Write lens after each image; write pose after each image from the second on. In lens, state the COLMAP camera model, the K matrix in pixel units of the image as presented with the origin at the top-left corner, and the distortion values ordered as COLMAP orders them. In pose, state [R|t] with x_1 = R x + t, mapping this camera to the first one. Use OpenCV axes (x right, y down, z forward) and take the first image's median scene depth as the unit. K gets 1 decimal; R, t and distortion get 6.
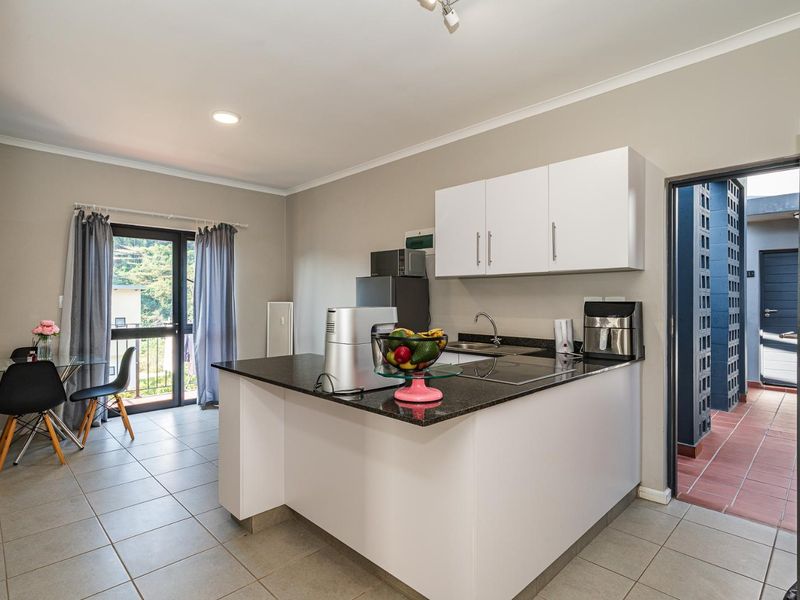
lens RADIAL K [[436.2, 0, 400.0], [0, 436.2, 300.0], [0, 0, 1]] dist [0.000379, -0.000067]
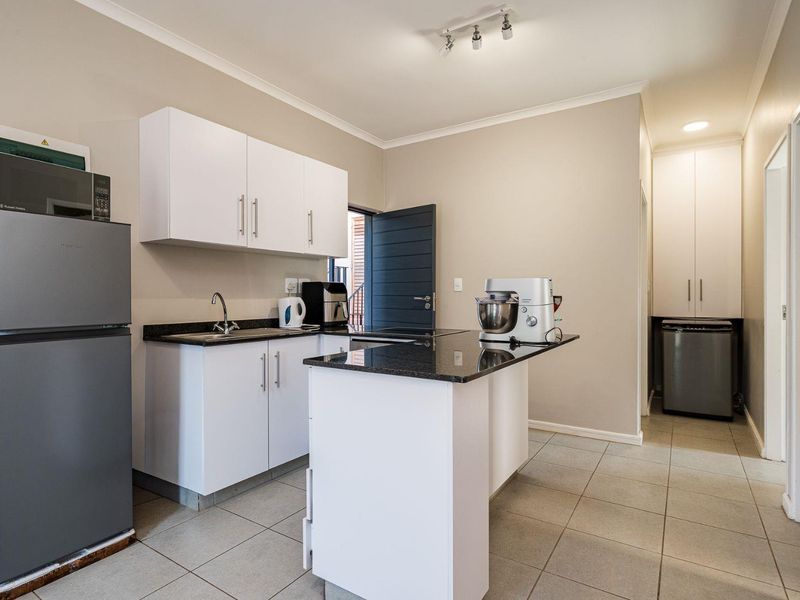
lens RADIAL K [[436.2, 0, 400.0], [0, 436.2, 300.0], [0, 0, 1]] dist [0.000379, -0.000067]
pose [[-0.212956, -0.005796, 0.977045, -1.371820], [0.005238, 0.999961, 0.007074, 0.080801], [-0.977048, 0.006624, -0.212918, 1.720698]]
